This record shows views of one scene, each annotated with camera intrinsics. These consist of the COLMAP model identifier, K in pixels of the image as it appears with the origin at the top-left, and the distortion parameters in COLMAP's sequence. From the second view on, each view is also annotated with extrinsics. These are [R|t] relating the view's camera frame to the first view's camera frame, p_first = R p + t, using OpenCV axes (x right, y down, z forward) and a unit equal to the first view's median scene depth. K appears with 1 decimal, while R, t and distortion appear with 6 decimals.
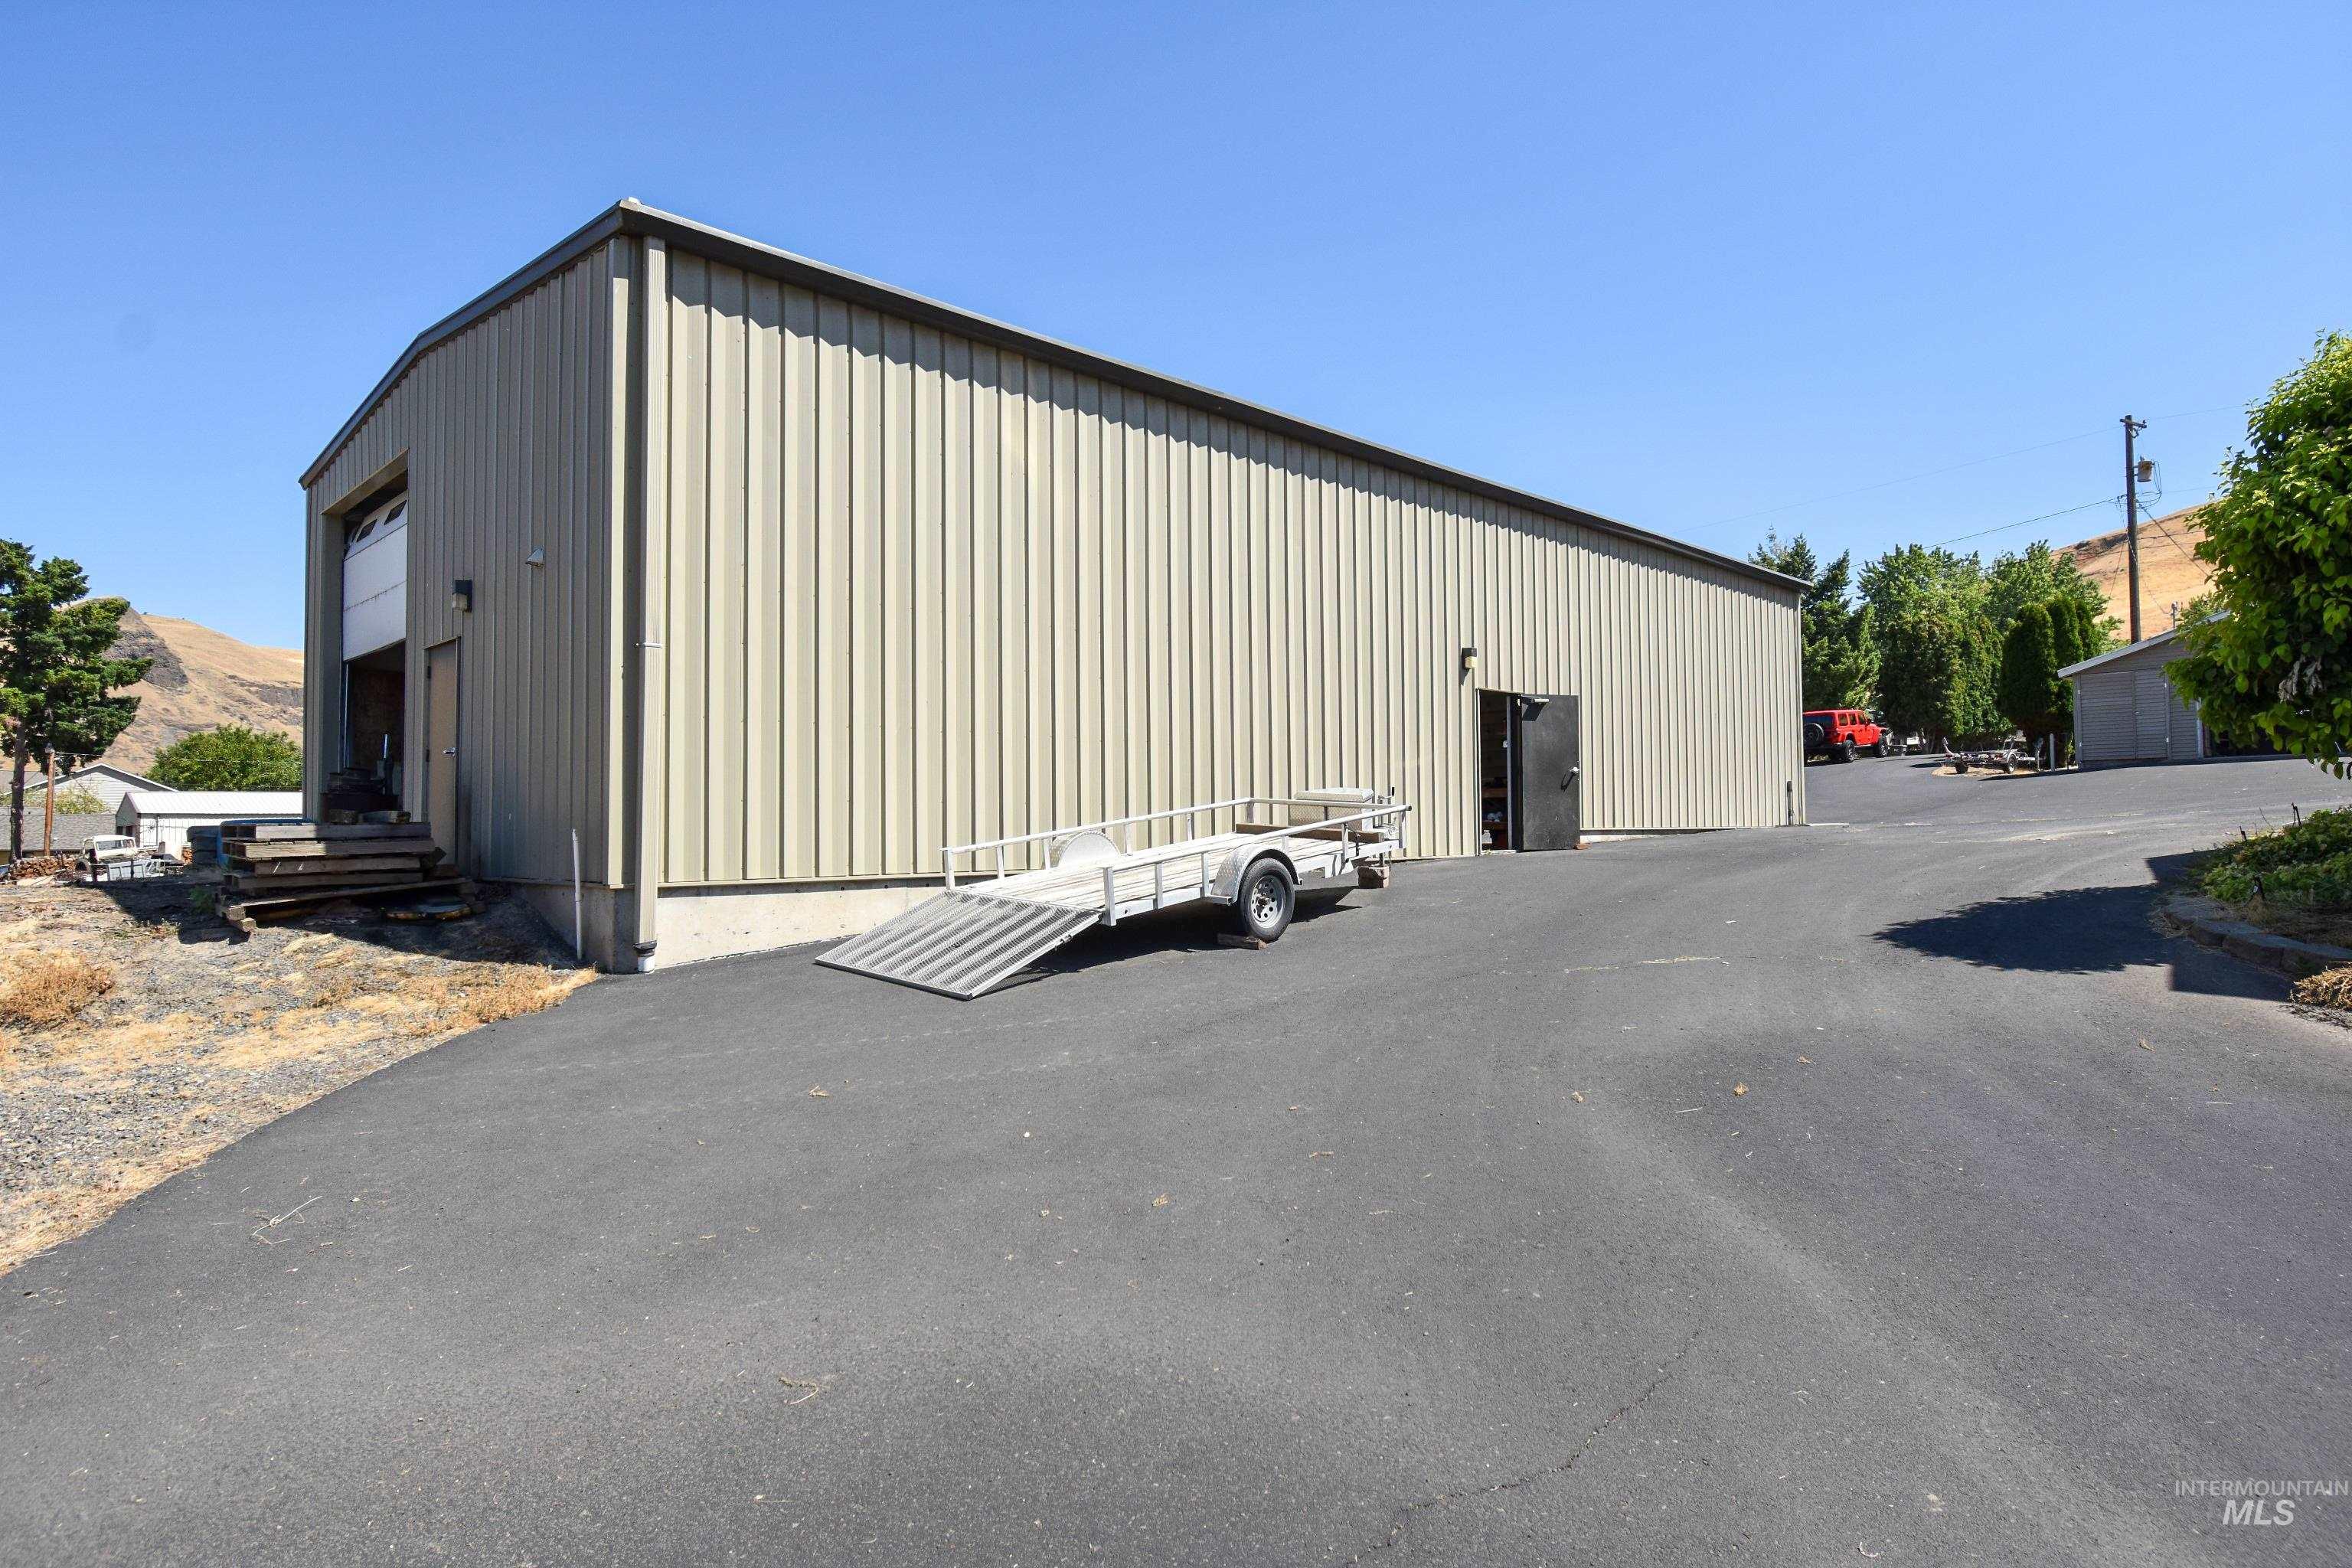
lens RADIAL K [[1384.1, 0, 1176.0], [0, 1384.1, 784.0], [0, 0, 1]] dist [0.001310, 0.000462]
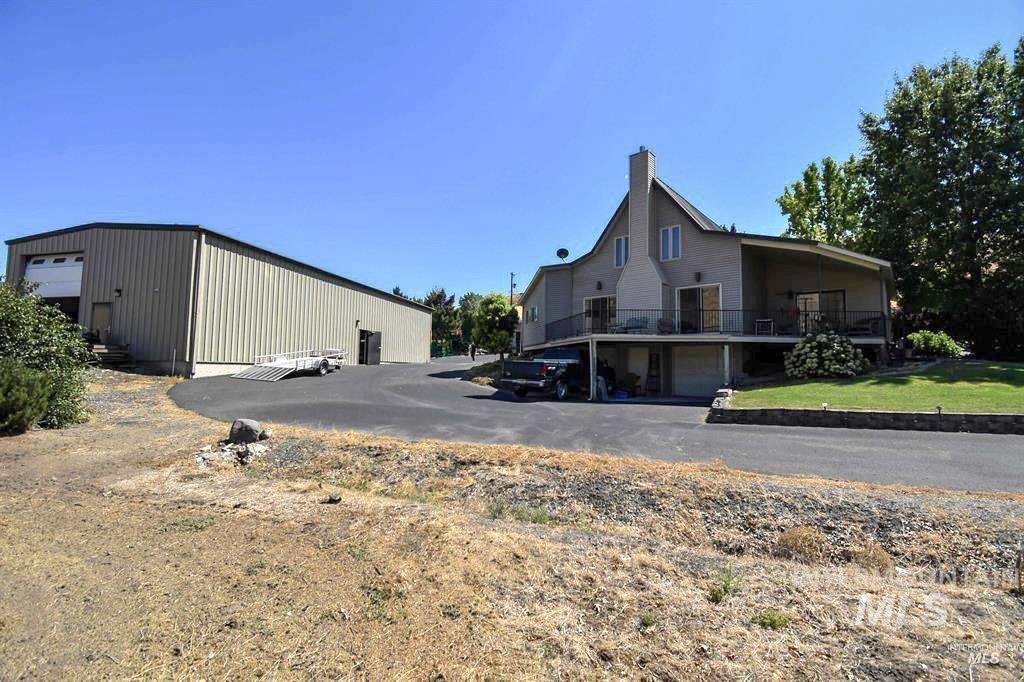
lens RADIAL K [[435.5, 0, 512.0], [0, 435.5, 341.0], [0, 0, 1]] dist [-0.000045, -0.000051]
pose [[0.834948, 0.059923, 0.547057, -0.235128], [-0.044722, 0.998155, -0.041077, 0.011287], [-0.548509, 0.009832, 0.836087, -0.771052]]
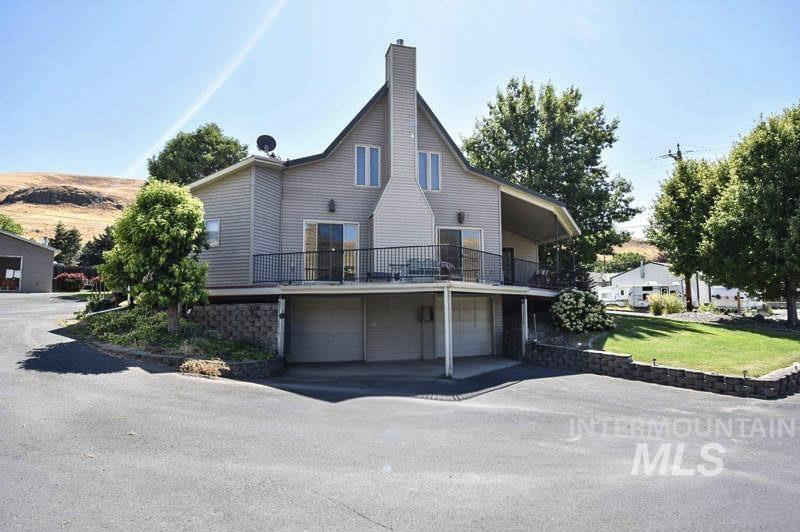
lens RADIAL K [[470.8, 0, 400.0], [0, 470.8, 266.0], [0, 0, 1]] dist [0.001310, 0.000462]
pose [[-0.003680, 0.106907, 0.994262, -0.285927], [-0.032240, 0.993739, -0.106970, 0.001945], [-0.999473, -0.032449, -0.000210, 0.335852]]
